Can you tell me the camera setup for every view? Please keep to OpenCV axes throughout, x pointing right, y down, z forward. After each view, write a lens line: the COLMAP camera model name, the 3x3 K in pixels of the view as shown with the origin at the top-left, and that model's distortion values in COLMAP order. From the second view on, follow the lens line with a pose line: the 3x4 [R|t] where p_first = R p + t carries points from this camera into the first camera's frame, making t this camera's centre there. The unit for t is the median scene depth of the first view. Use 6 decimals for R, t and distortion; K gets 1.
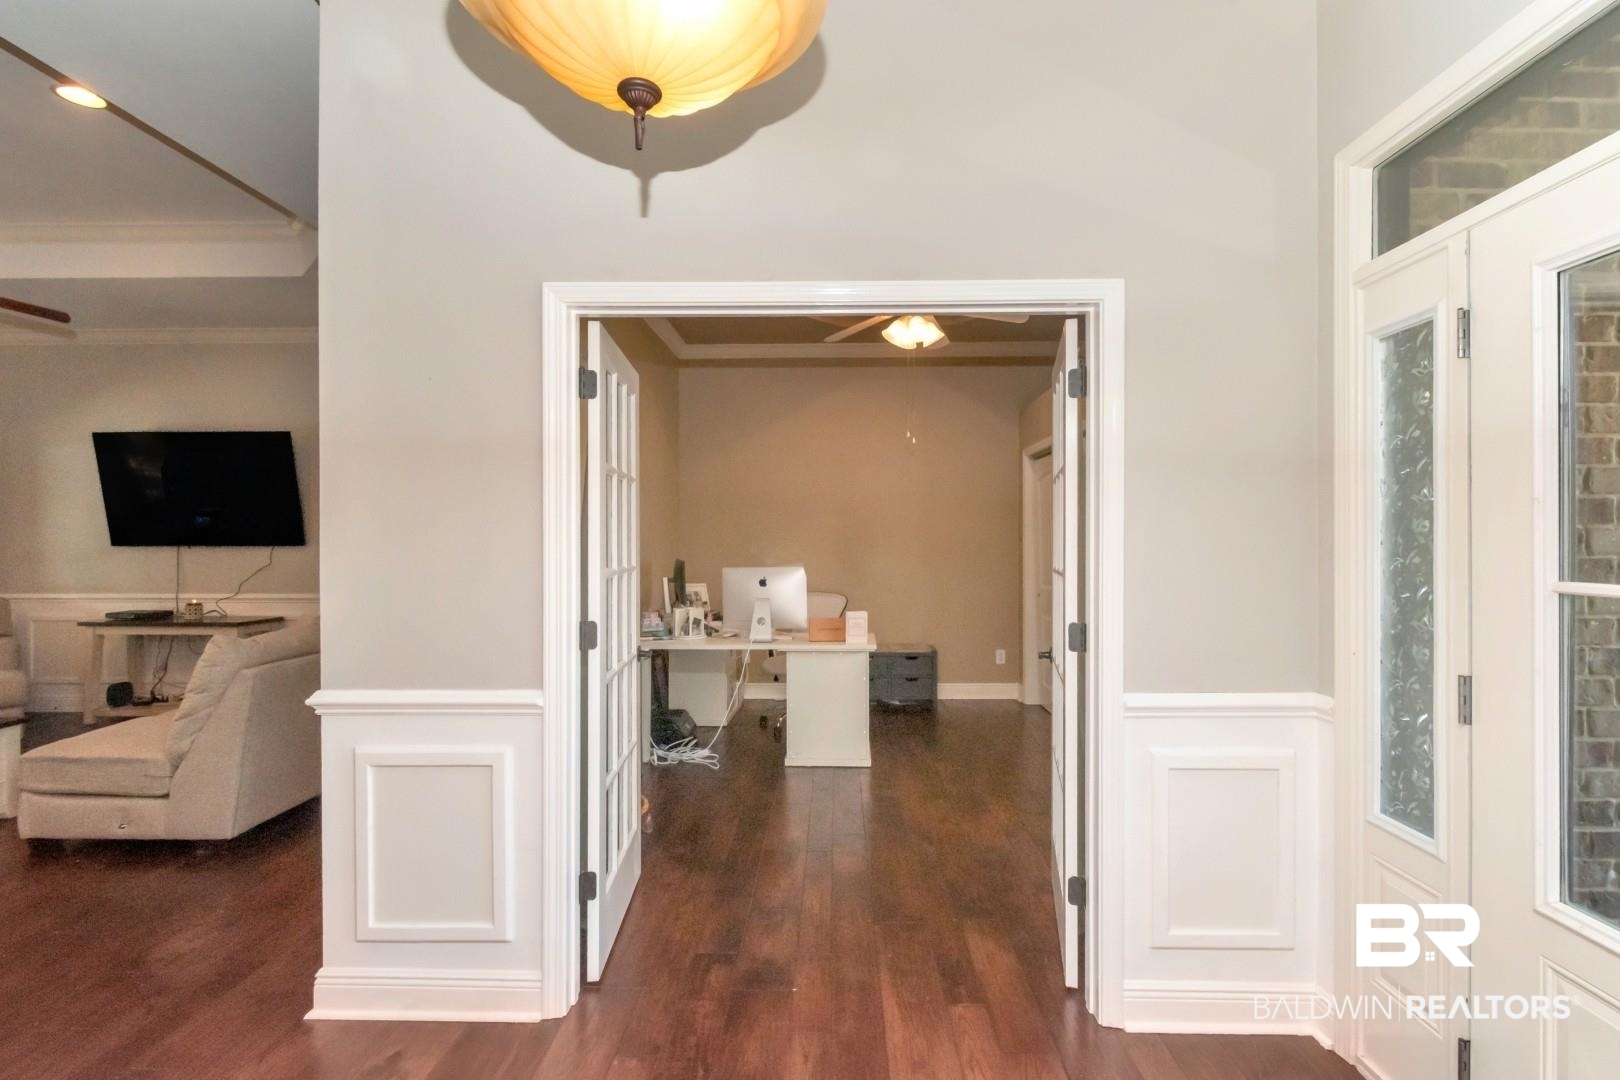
lens RADIAL K [[750.8, 0, 810.0], [0, 750.8, 540.0], [0, 0, 1]] dist [0.004618, 0.000764]
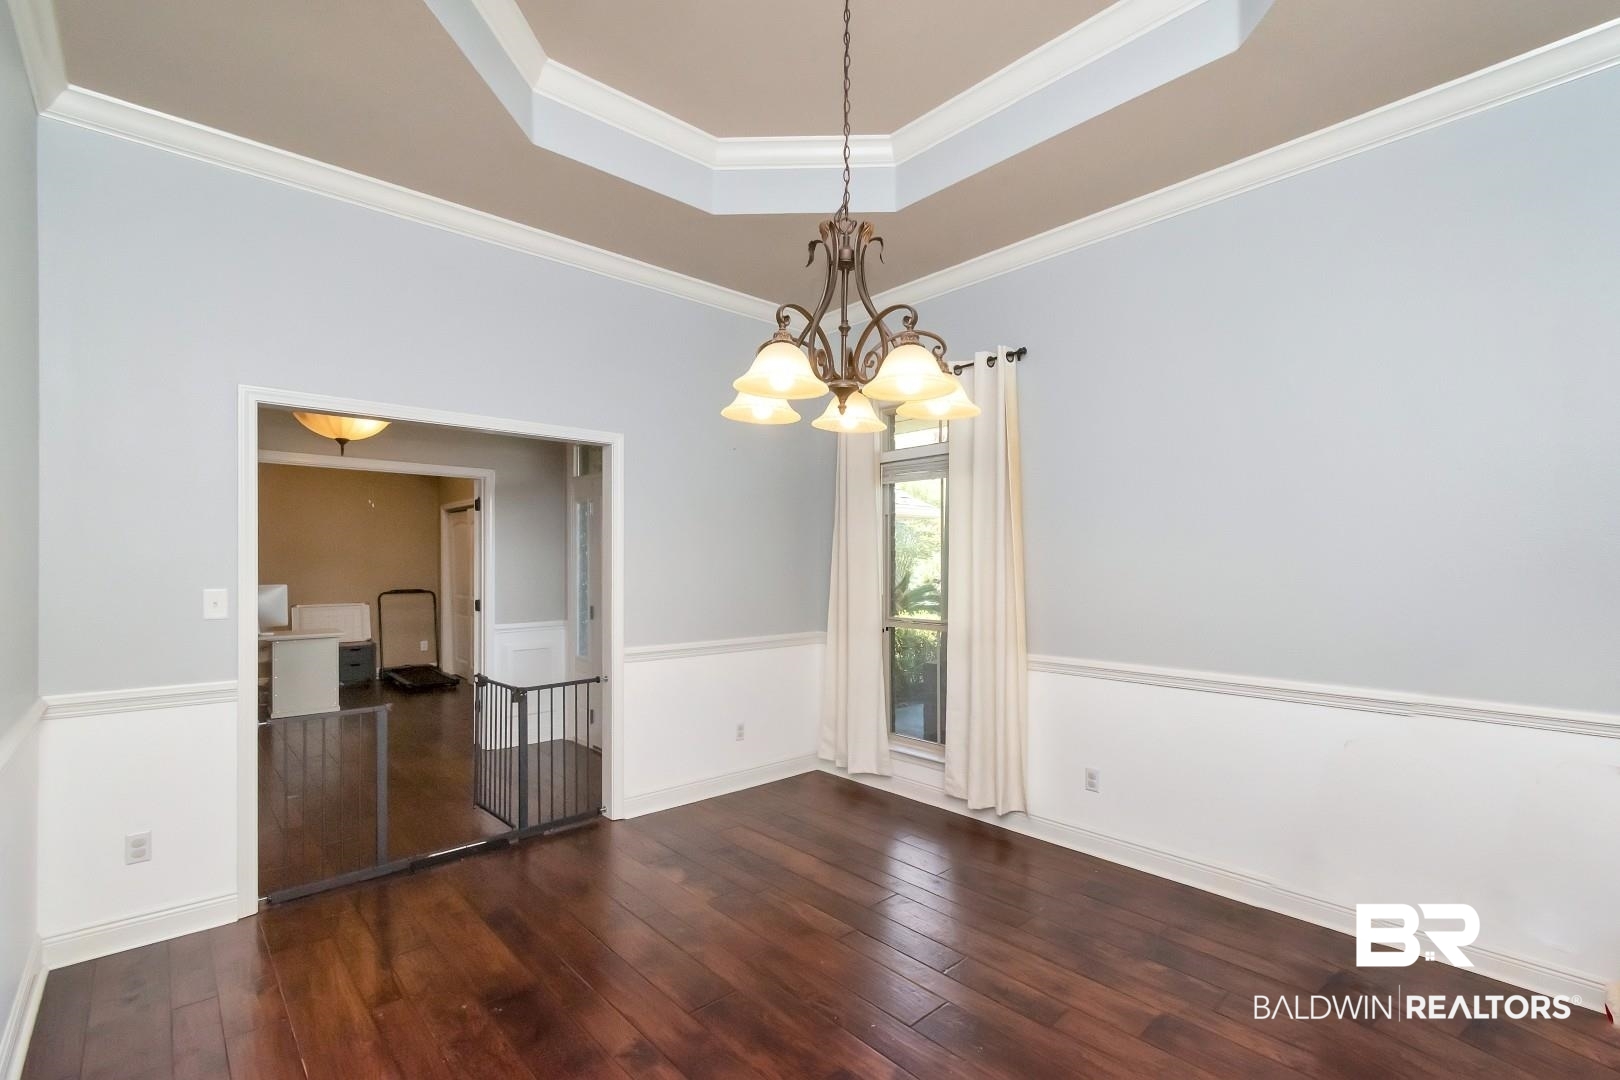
lens RADIAL K [[709.1, 0, 807.2], [0, 709.1, 555.5], [0, 0, 1]] dist [0.001491, 0.000076]
pose [[0.713485, 0.001229, 0.700669, -0.260804], [0.003392, 0.999981, -0.005207, -0.011920], [-0.700662, 0.006092, 0.713467, -0.736717]]
